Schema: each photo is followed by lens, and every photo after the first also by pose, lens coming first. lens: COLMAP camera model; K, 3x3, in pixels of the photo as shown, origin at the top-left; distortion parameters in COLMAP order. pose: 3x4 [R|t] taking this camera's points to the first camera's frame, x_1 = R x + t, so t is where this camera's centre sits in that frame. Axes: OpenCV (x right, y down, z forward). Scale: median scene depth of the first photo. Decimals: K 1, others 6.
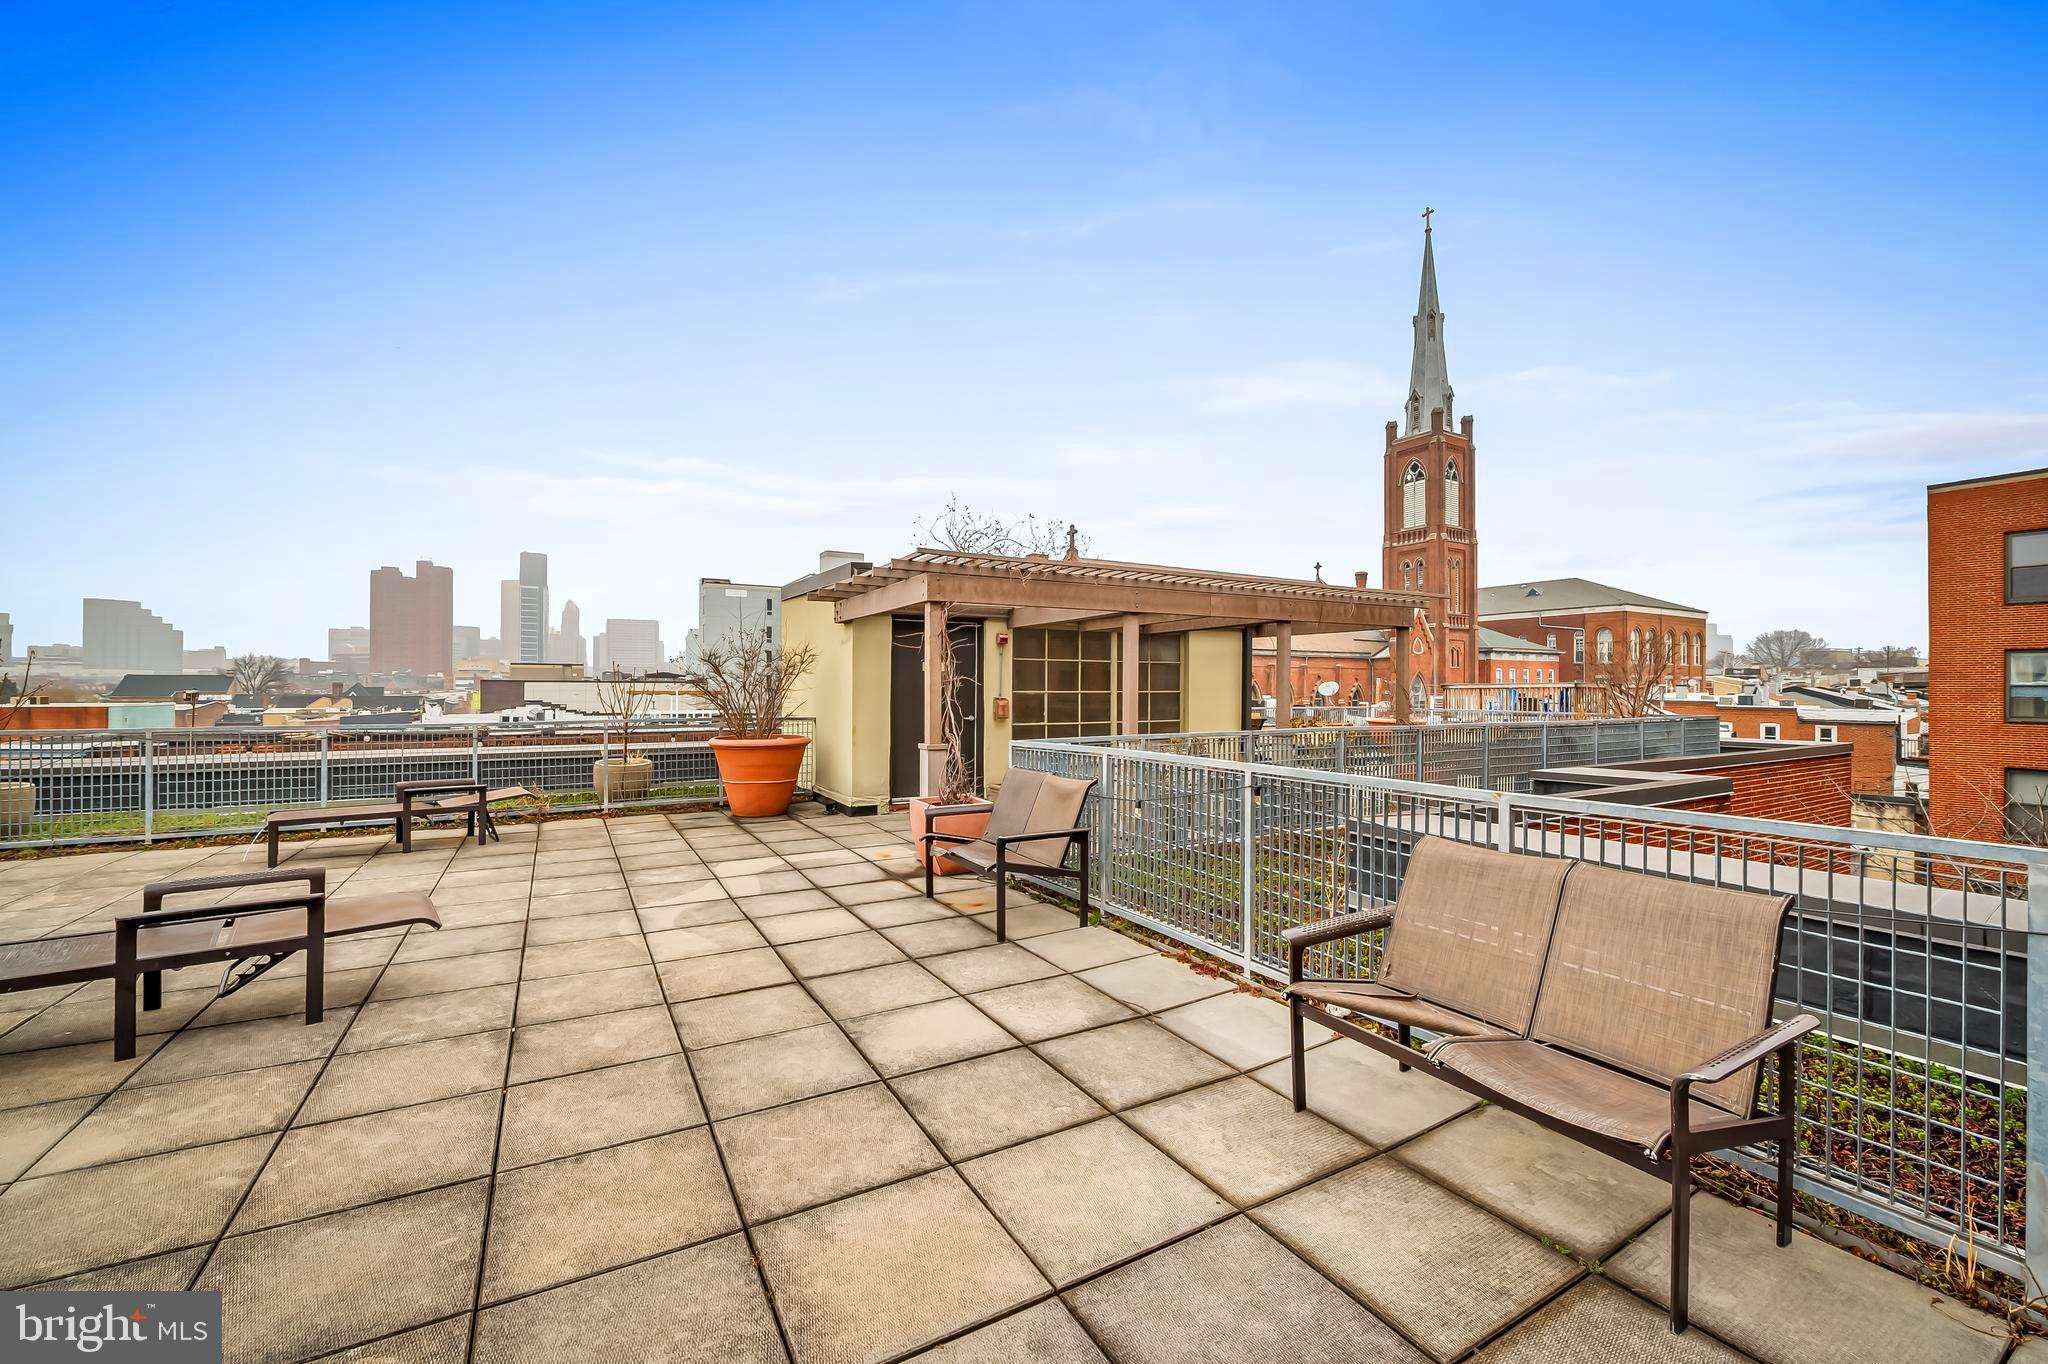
lens RADIAL K [[814.8, 0, 1024.4], [0, 814.8, 671.6], [0, 0, 1]] dist [-0.000279, -0.003335]
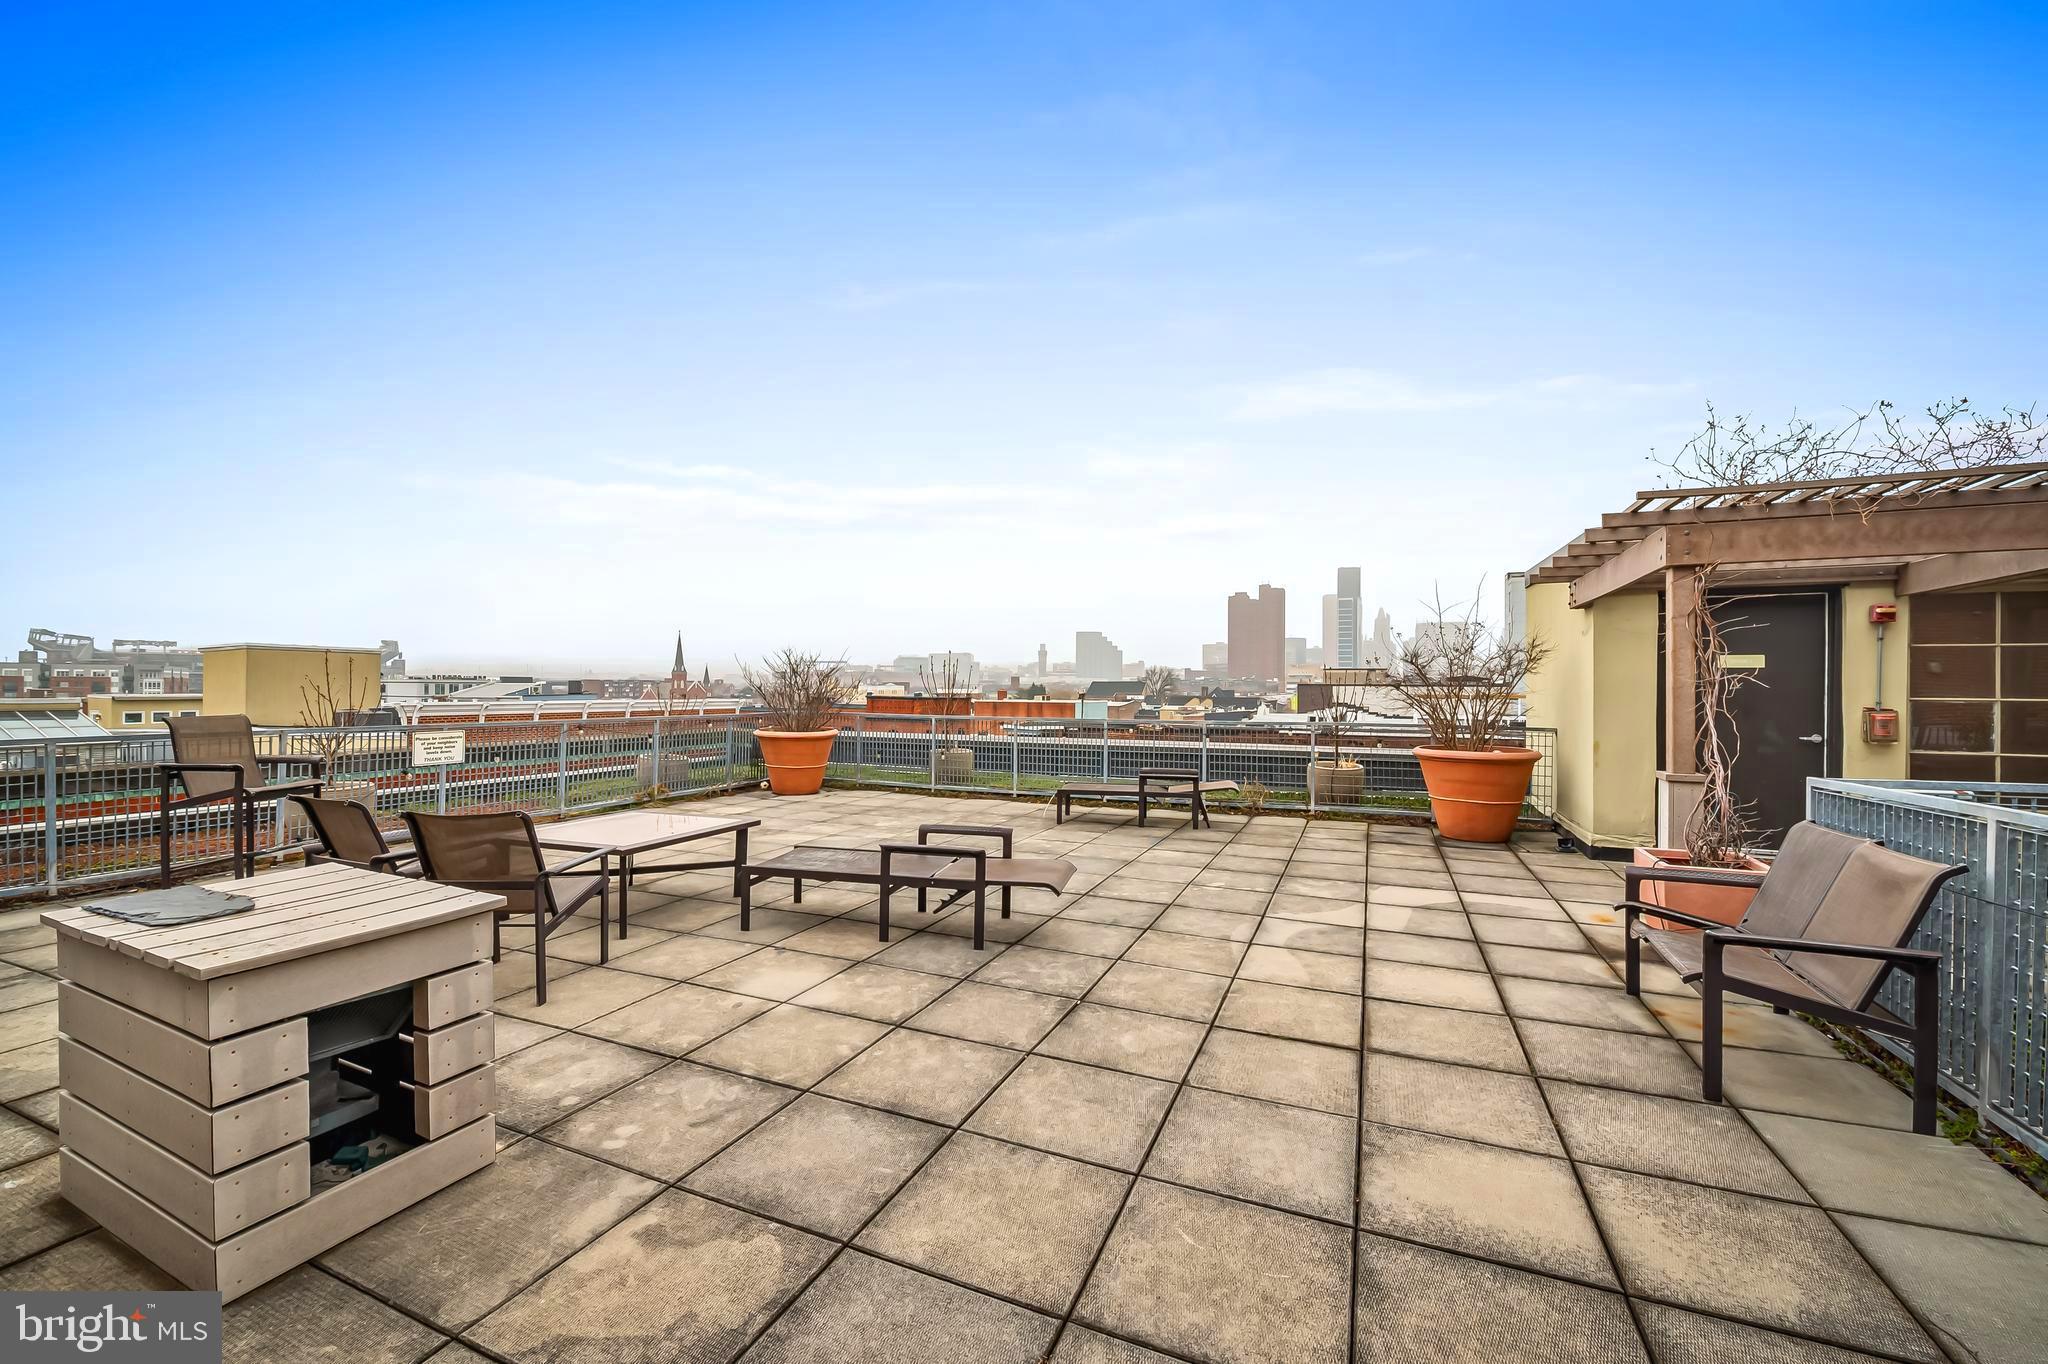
lens RADIAL K [[814.8, 0, 1024.4], [0, 814.8, 671.6], [0, 0, 1]] dist [-0.000279, -0.003335]
pose [[0.604261, -0.015356, -0.796638, 0.130050], [0.011687, 0.999878, -0.010409, 0.005235], [0.796700, -0.003020, 0.604367, 0.182325]]
